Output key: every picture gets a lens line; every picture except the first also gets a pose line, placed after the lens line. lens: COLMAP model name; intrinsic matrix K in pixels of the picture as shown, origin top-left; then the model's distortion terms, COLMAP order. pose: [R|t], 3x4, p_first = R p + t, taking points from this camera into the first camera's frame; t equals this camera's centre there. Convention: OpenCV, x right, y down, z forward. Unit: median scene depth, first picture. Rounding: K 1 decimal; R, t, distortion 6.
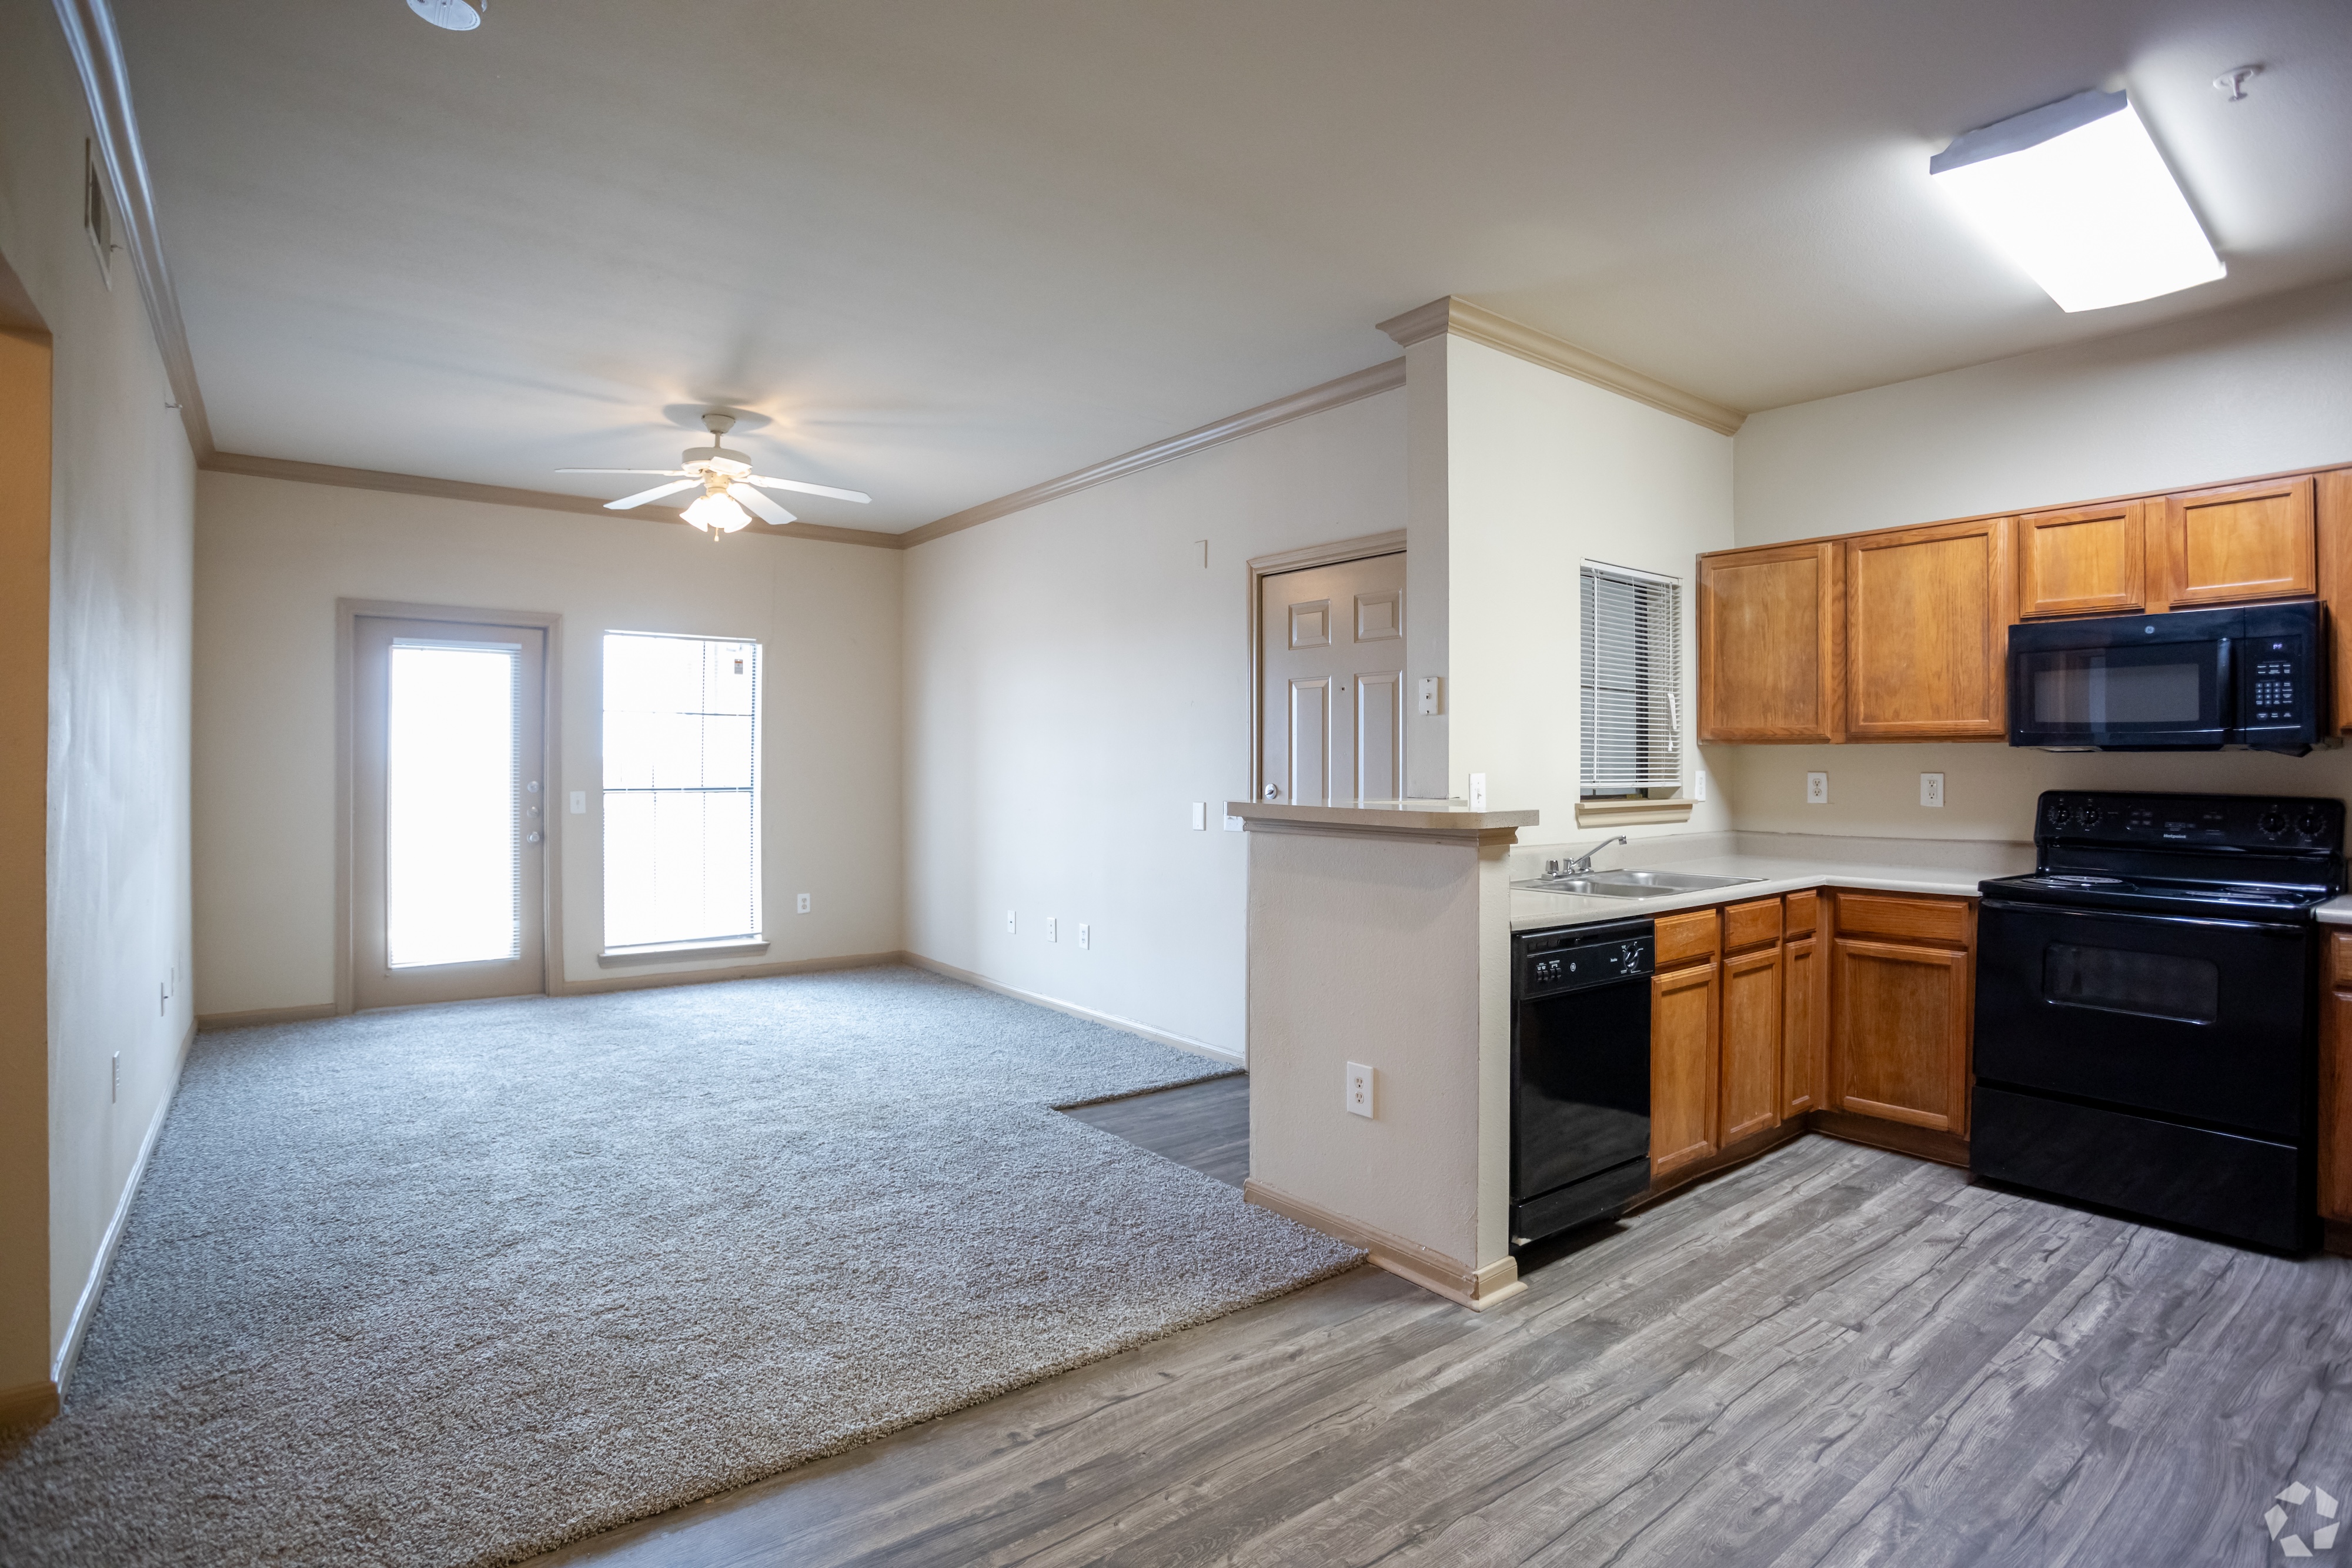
lens RADIAL K [[1166.2, 0, 1174.7], [0, 1166.2, 766.8], [0, 0, 1]] dist [-0.074238, 0.027904]
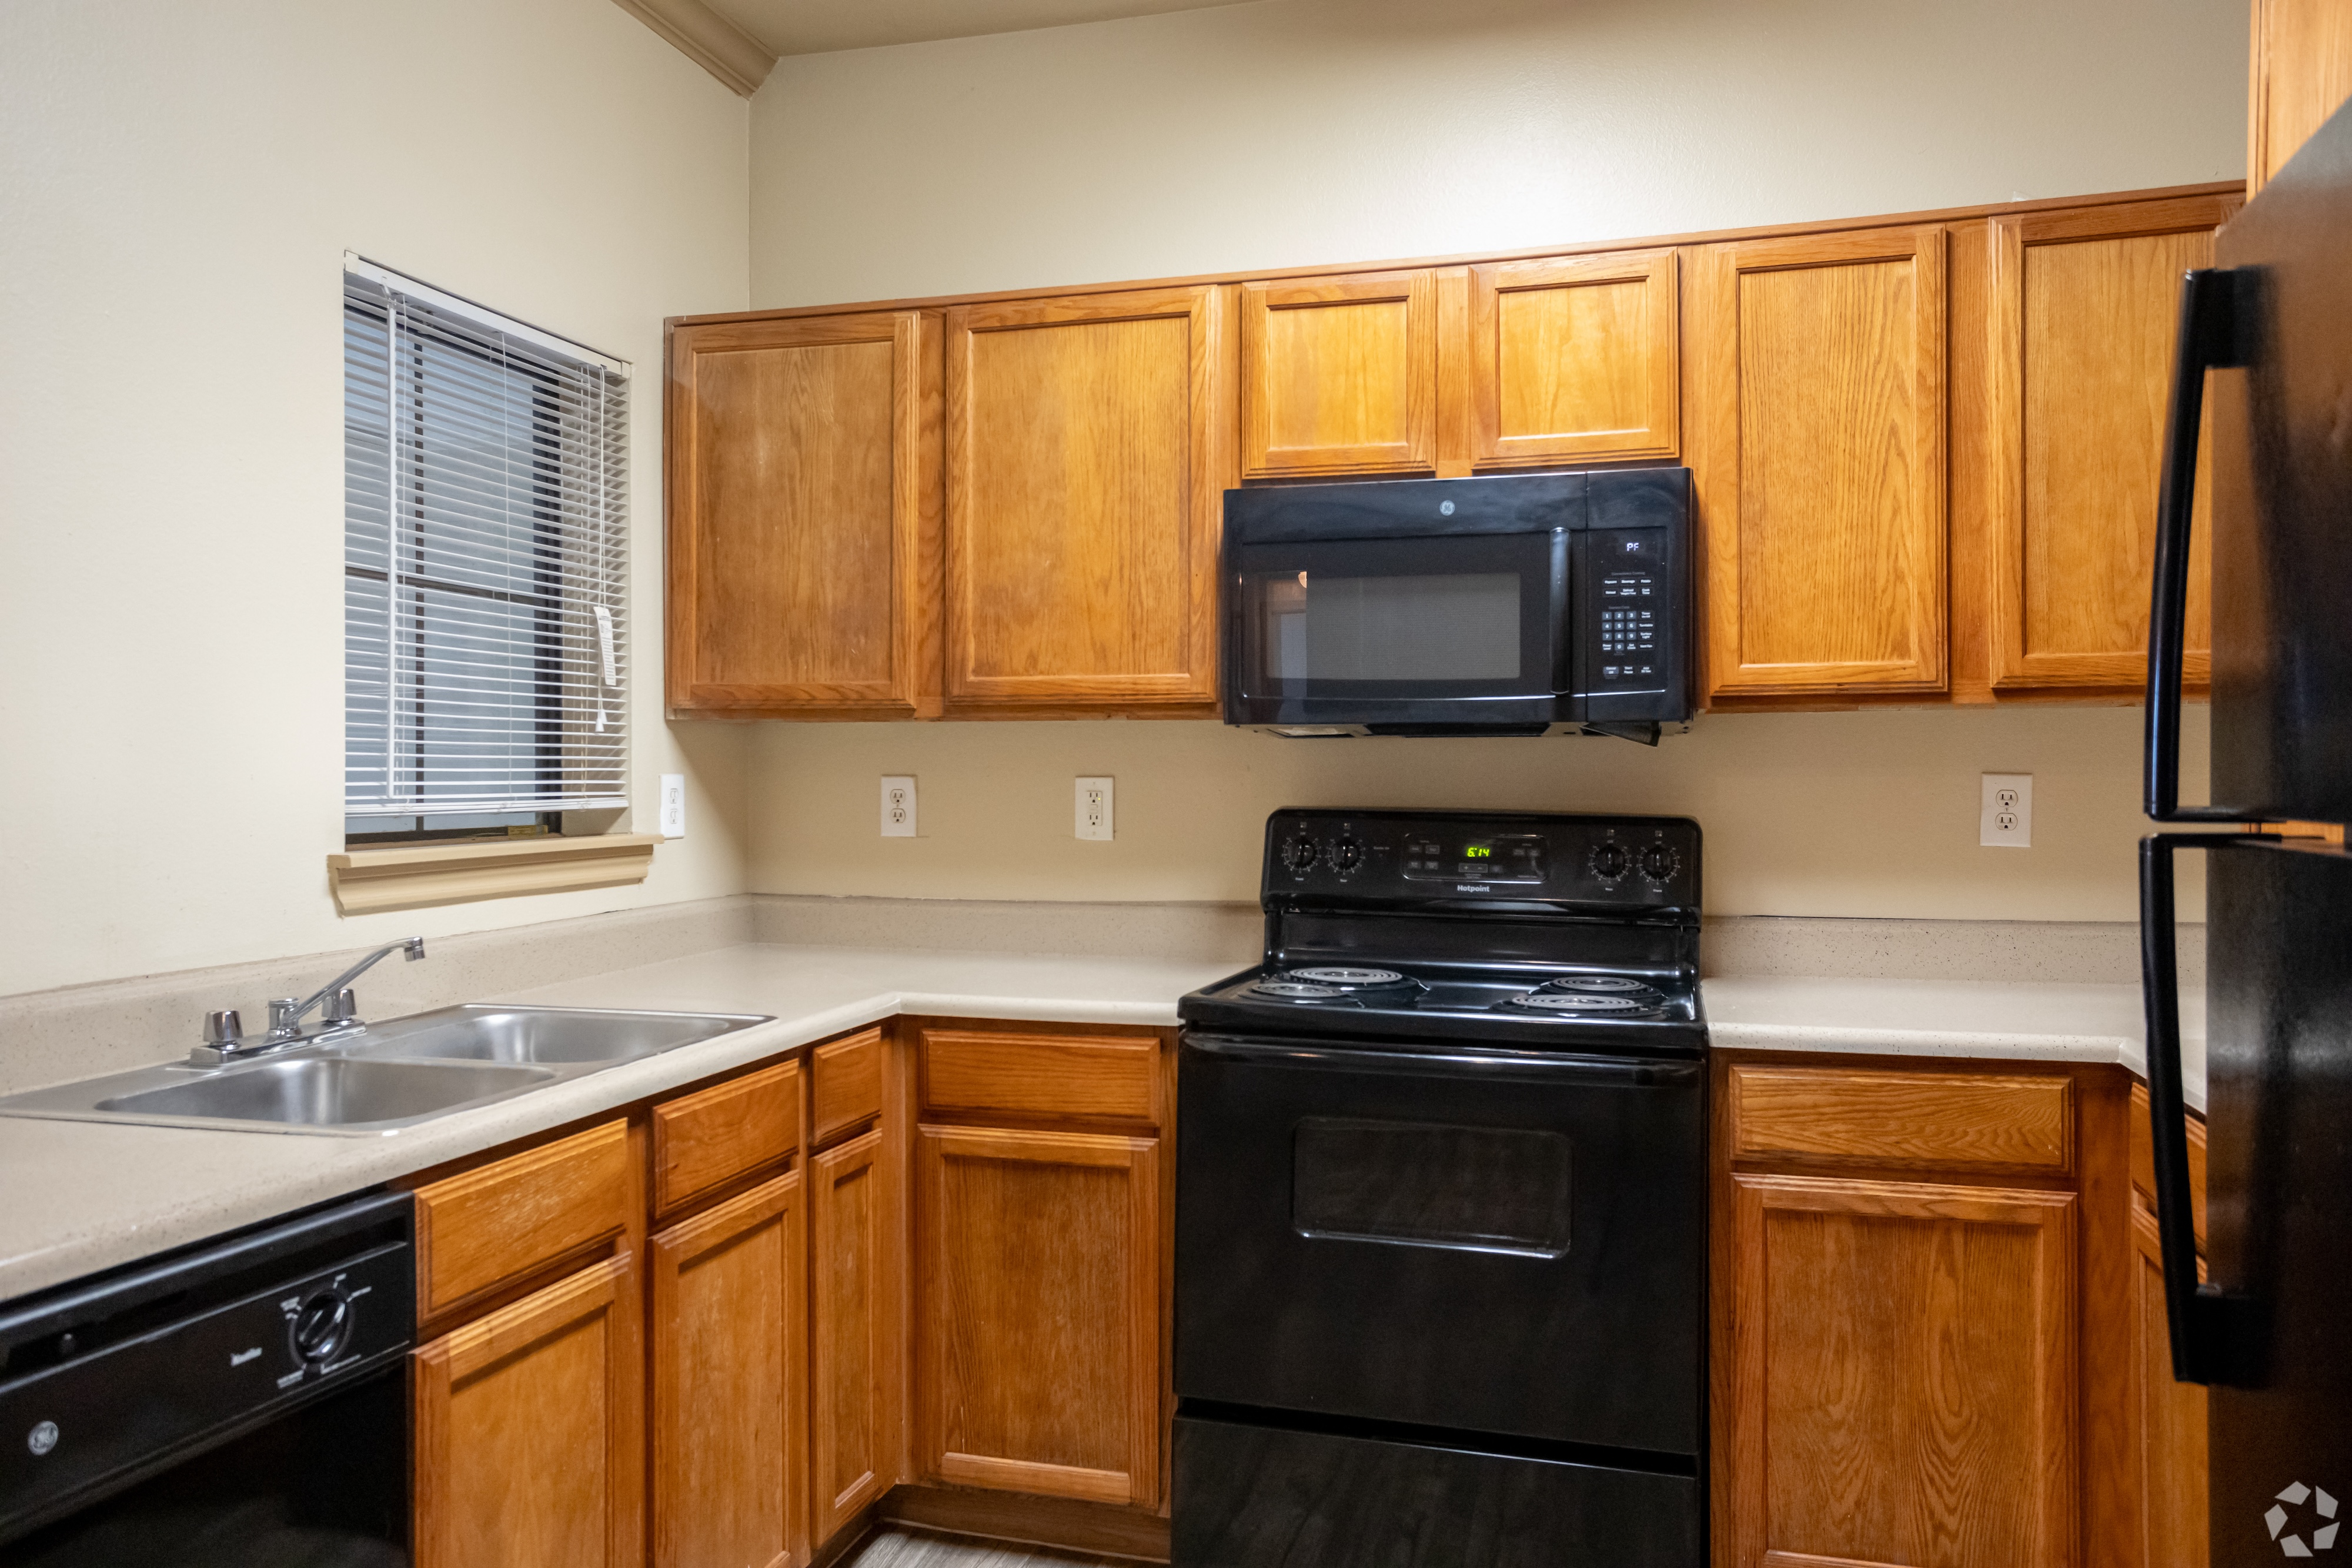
lens RADIAL K [[1641.1, 0, 1176.0], [0, 1641.1, 784.0], [0, 0, 1]] dist [-0.000814, 0.000109]
pose [[0.802567, -0.005698, 0.596535, 0.263893], [0.001812, 0.999973, 0.007114, 0.003602], [-0.596560, -0.004629, 0.802555, 0.396111]]
